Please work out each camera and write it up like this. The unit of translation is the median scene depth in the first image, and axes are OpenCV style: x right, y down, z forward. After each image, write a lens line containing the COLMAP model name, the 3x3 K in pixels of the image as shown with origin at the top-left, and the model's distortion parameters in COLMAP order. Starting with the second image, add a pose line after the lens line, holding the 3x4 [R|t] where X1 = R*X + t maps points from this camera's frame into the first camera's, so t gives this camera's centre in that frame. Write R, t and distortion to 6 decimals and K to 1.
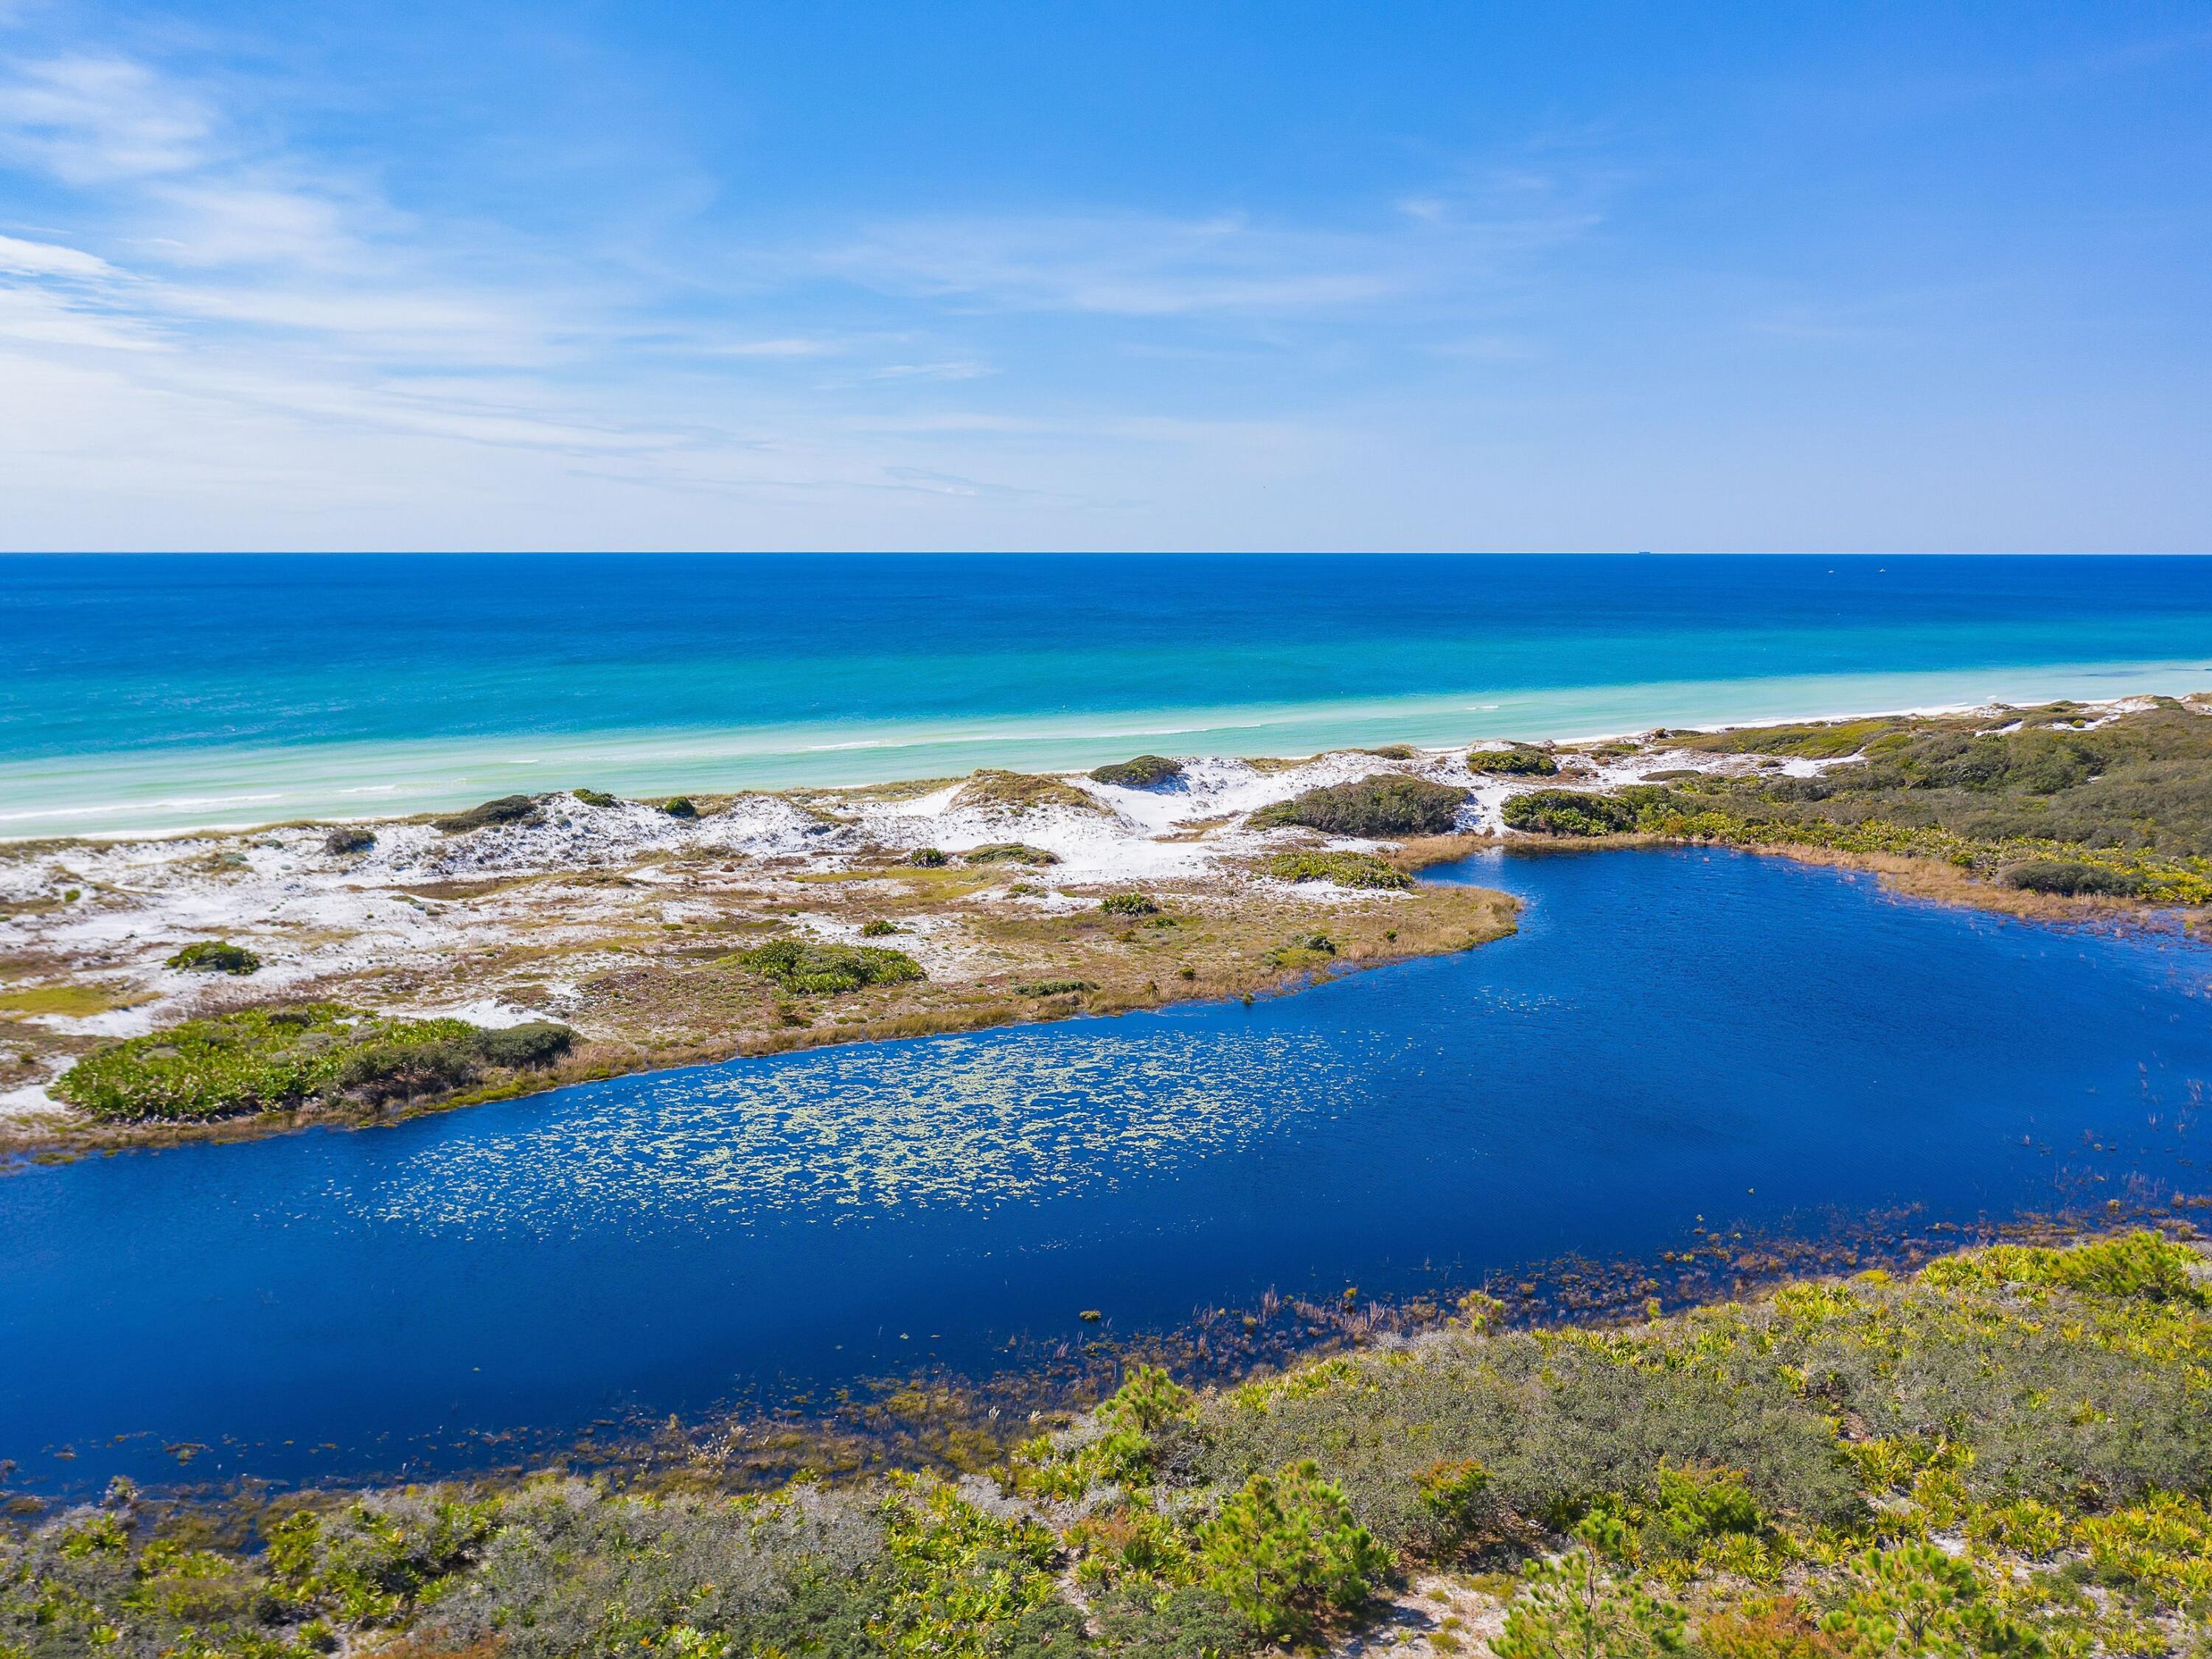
lens RADIAL K [[1868.3, 0, 1106.0], [0, 1868.3, 829.5], [0, 0, 1]] dist [-0.000236, -0.004236]
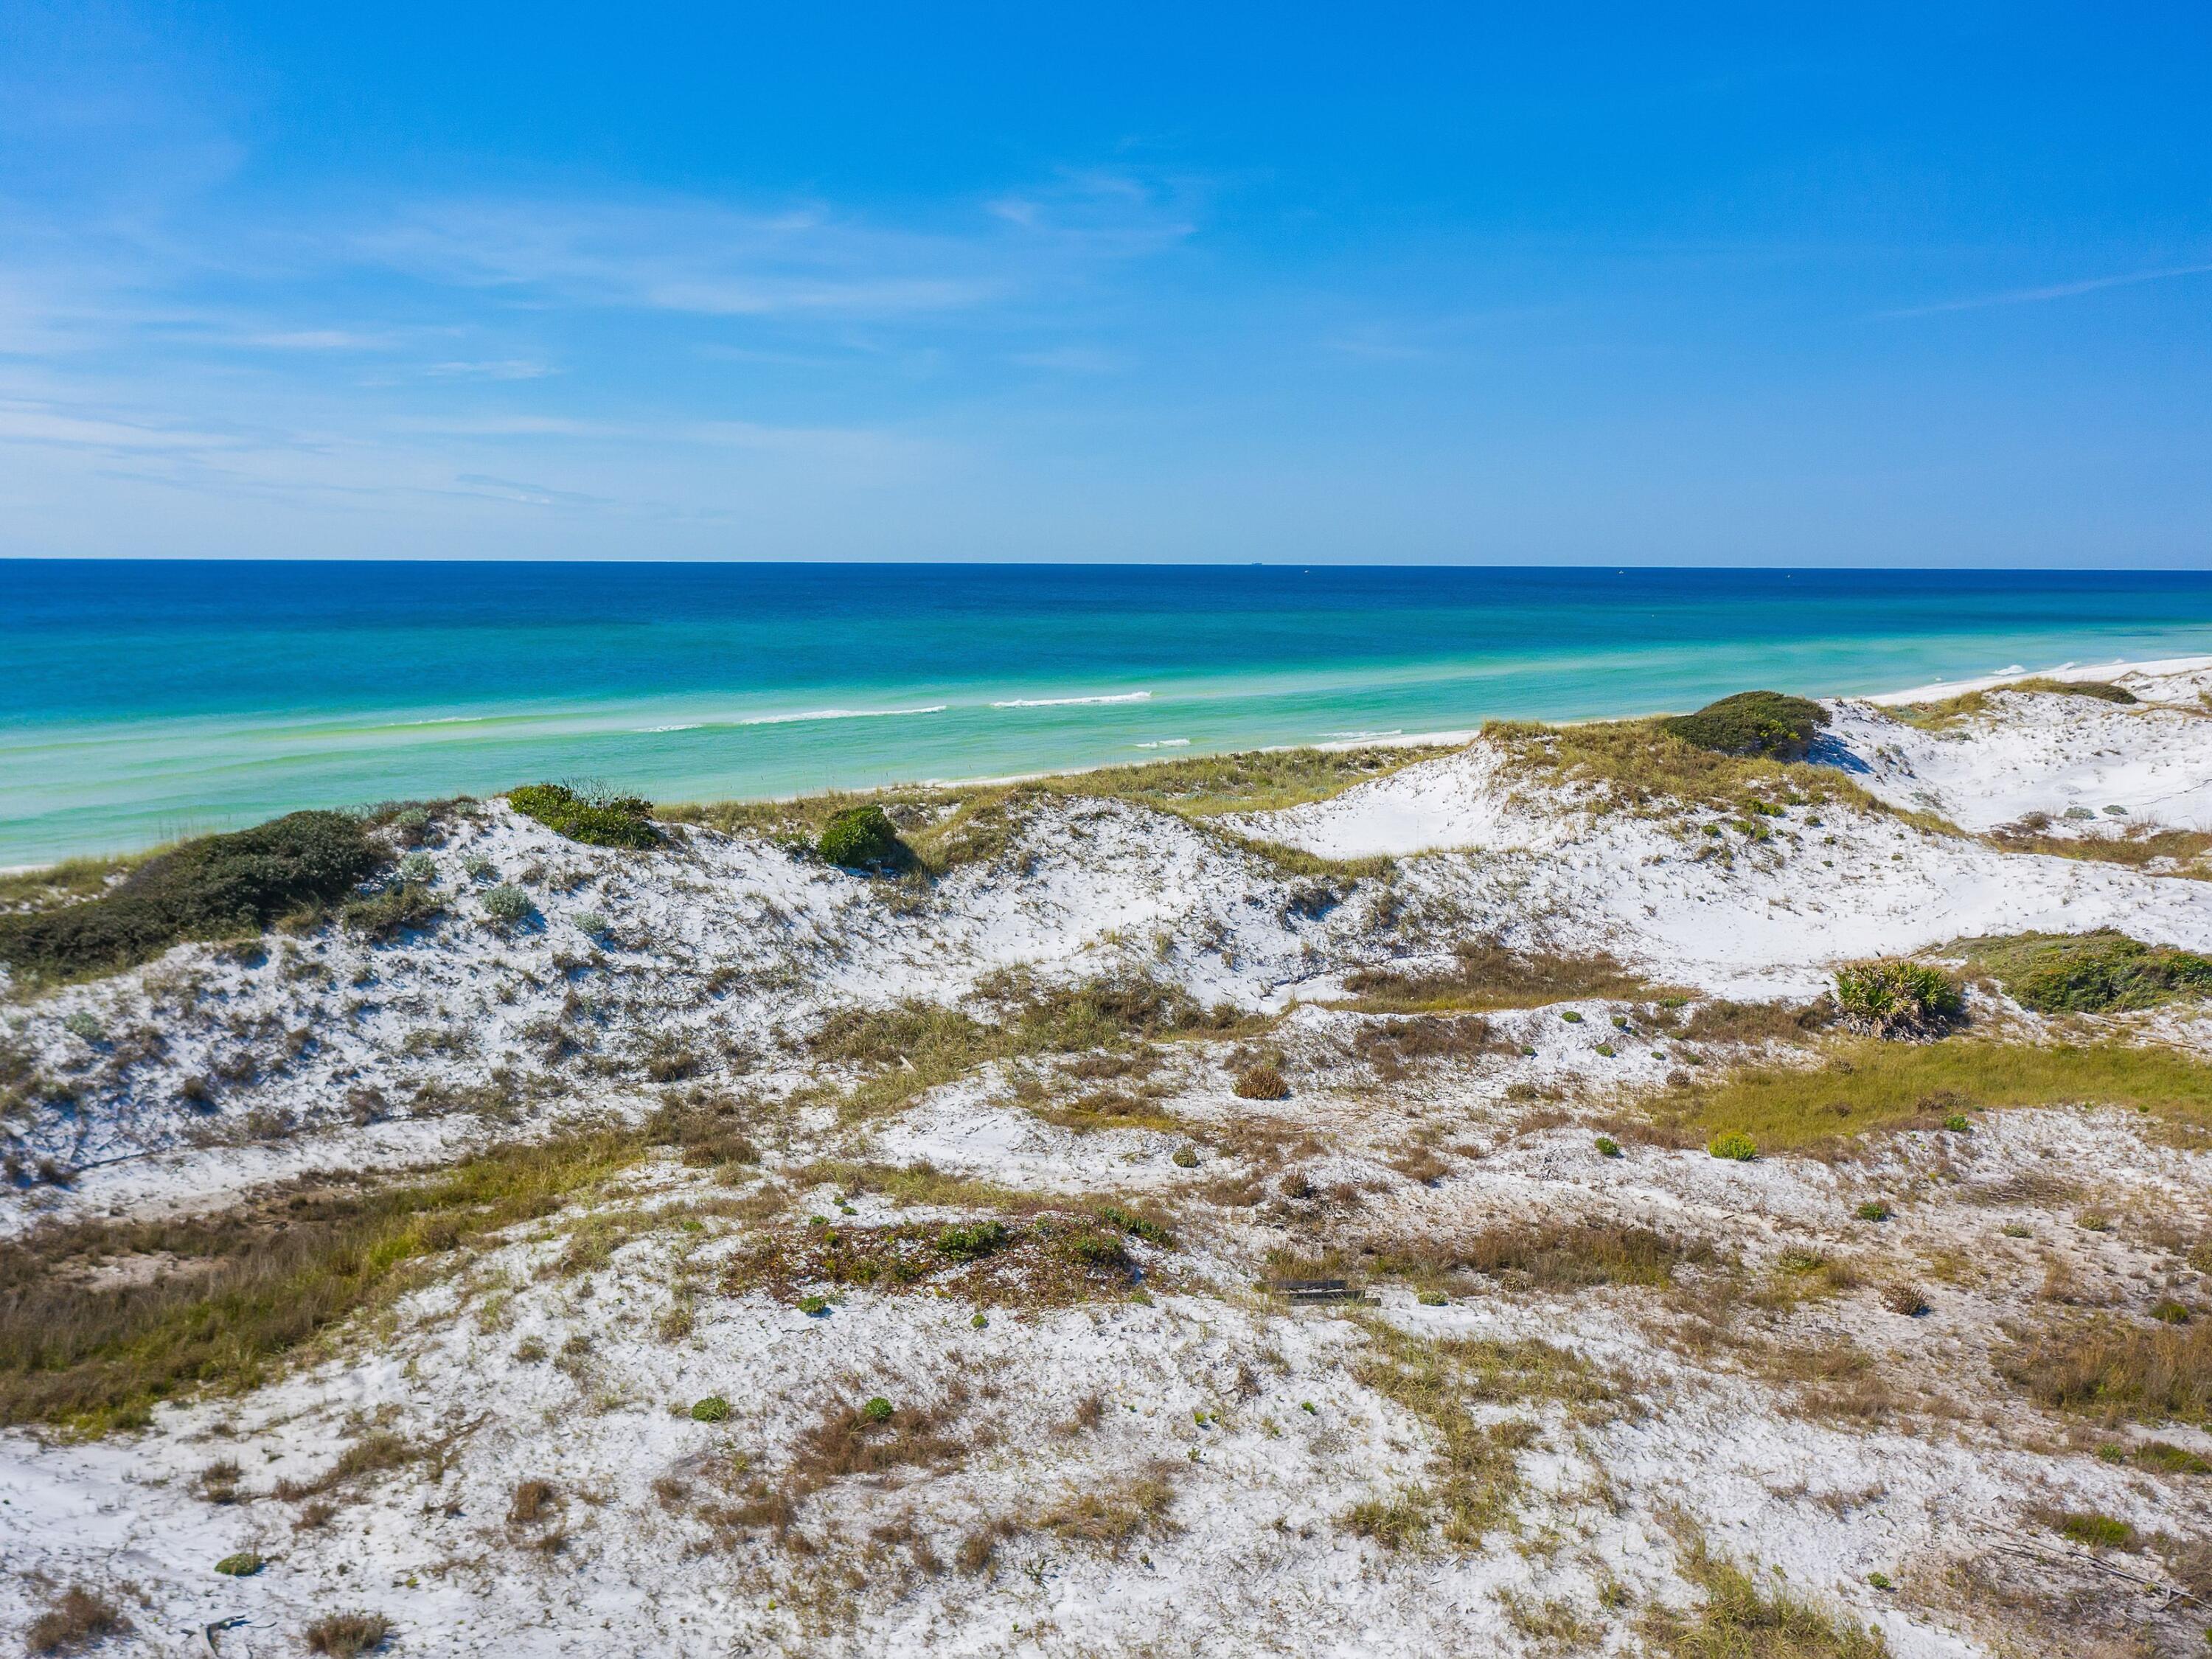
lens RADIAL K [[1940.8, 0, 1106.0], [0, 1940.8, 829.5], [0, 0, 1]] dist [-0.012632, -0.007815]
pose [[0.977745, -0.025748, 0.208211, -0.265598], [0.028263, 0.999559, -0.009111, -0.010480], [-0.207885, 0.014793, 0.978041, 0.720663]]
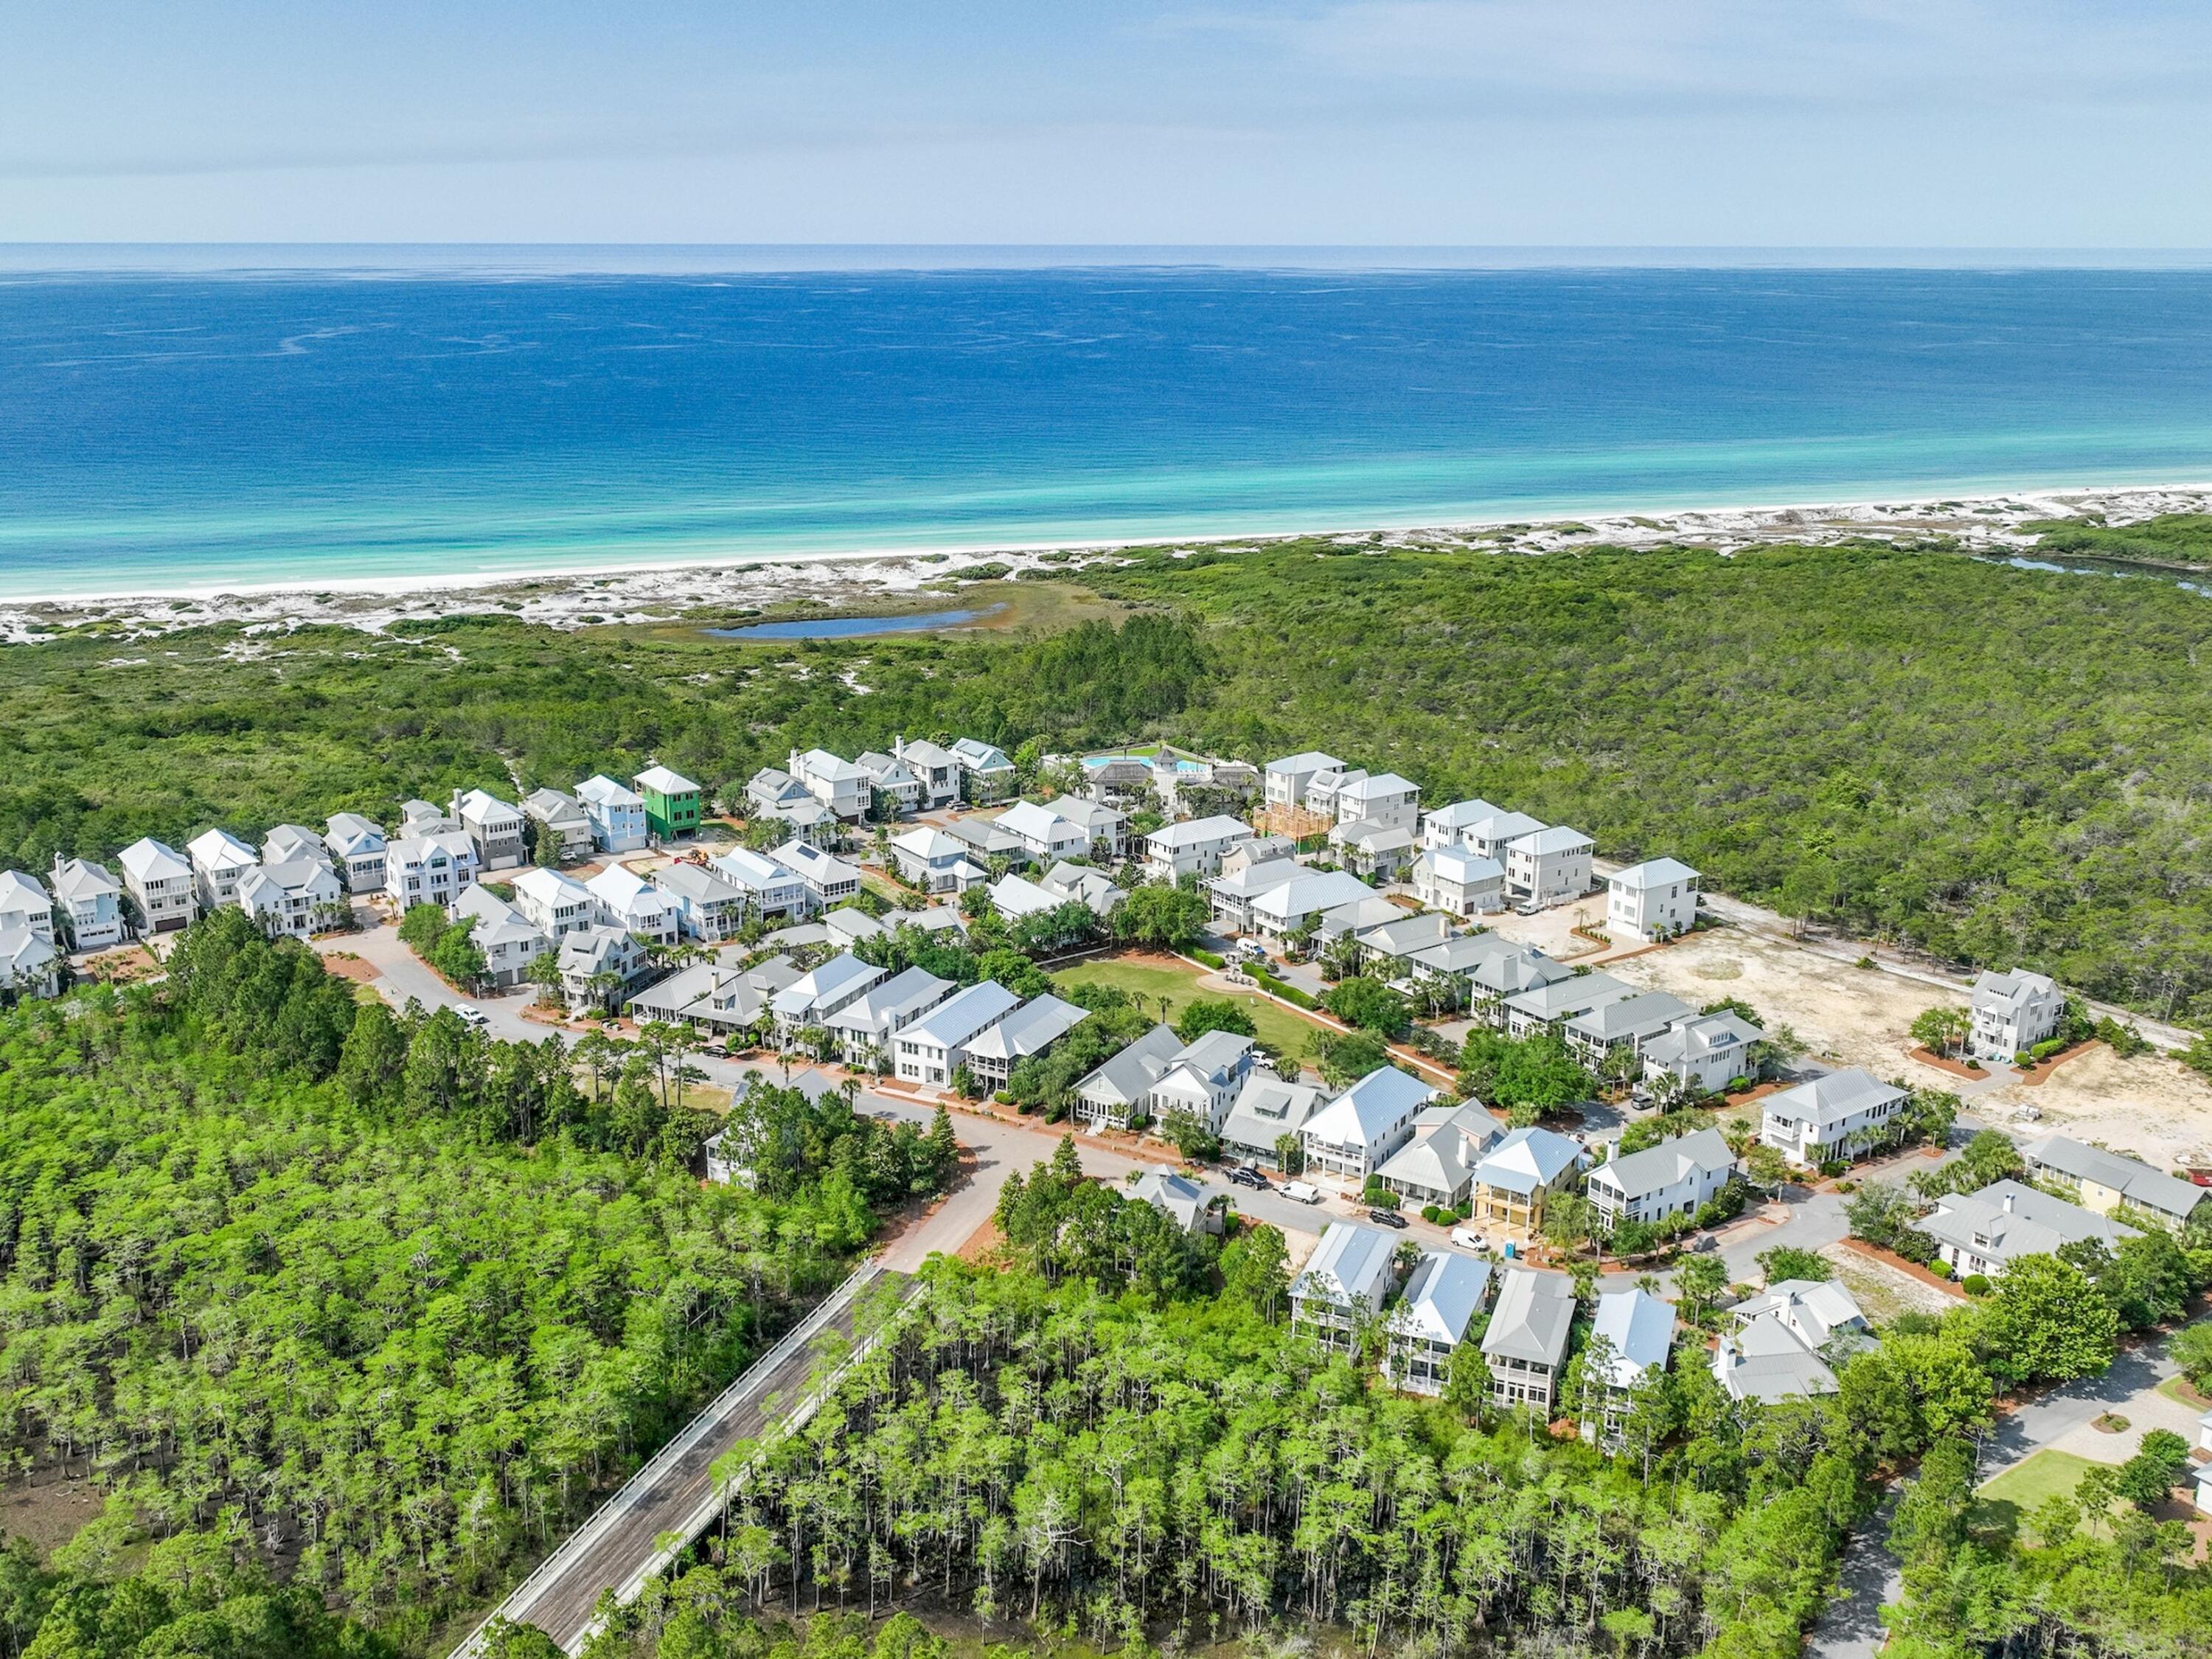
lens RADIAL K [[2012.7, 0, 1088.1], [0, 2012.7, 826.9], [0, 0, 1]] dist [0.004512, -0.013024]
pose [[0.986128, 0.050131, -0.158236, 1.089549], [-0.026972, 0.989028, 0.145246, -0.103581], [0.163781, -0.138963, 0.976660, -3.149999]]
